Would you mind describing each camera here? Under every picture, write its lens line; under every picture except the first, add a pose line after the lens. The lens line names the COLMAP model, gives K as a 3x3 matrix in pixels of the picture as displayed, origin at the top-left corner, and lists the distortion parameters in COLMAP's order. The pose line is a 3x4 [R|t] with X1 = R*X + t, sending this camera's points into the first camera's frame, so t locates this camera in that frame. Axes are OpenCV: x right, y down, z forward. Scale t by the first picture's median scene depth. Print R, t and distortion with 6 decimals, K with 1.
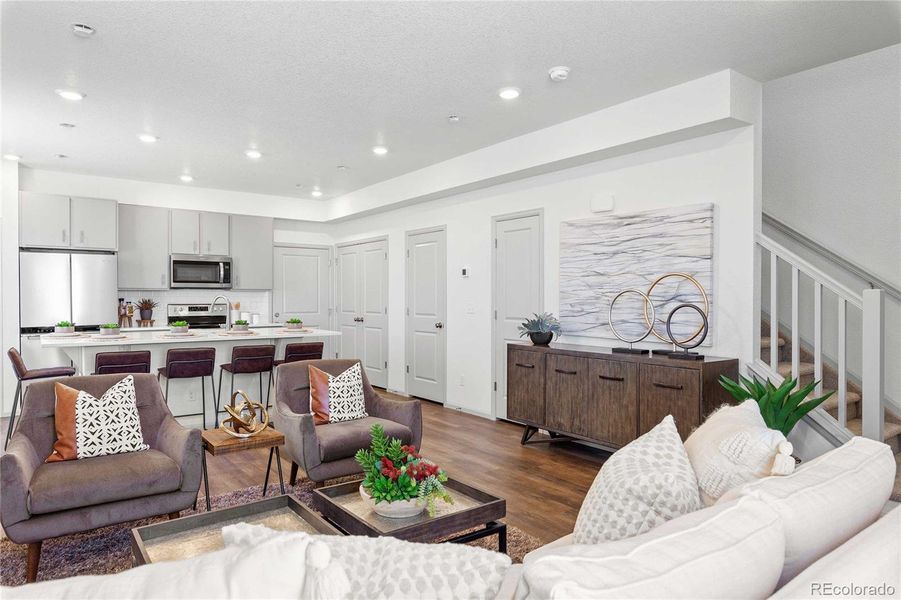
lens RADIAL K [[570.3, 0, 450.5], [0, 570.3, 300.0], [0, 0, 1]] dist [-0.001252, 0.000556]
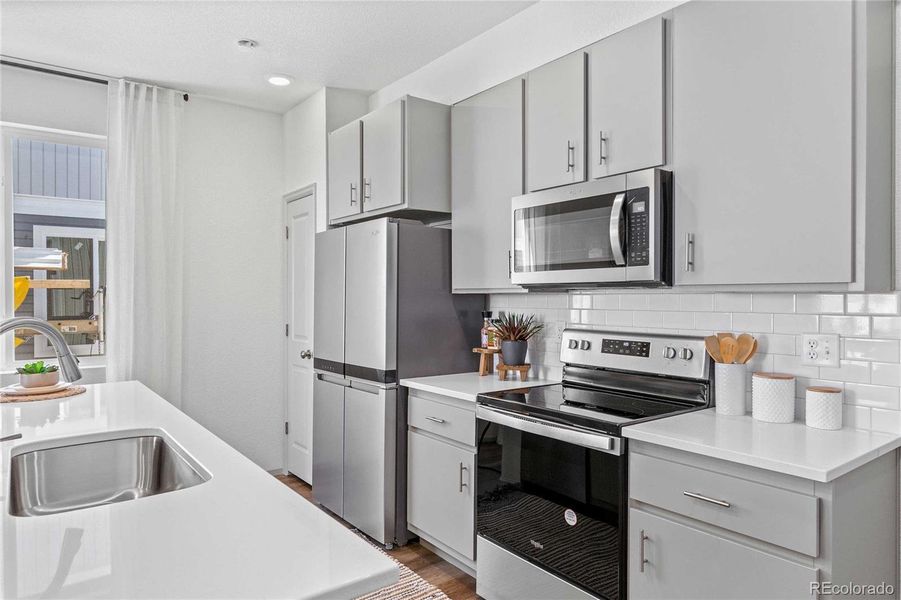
lens RADIAL K [[570.3, 0, 450.5], [0, 570.3, 300.0], [0, 0, 1]] dist [-0.001252, 0.000556]
pose [[0.018374, 0.006409, -0.999811, -0.114477], [-0.006418, 0.999960, 0.006292, -0.013256], [0.999811, 0.006301, 0.018414, 0.887443]]
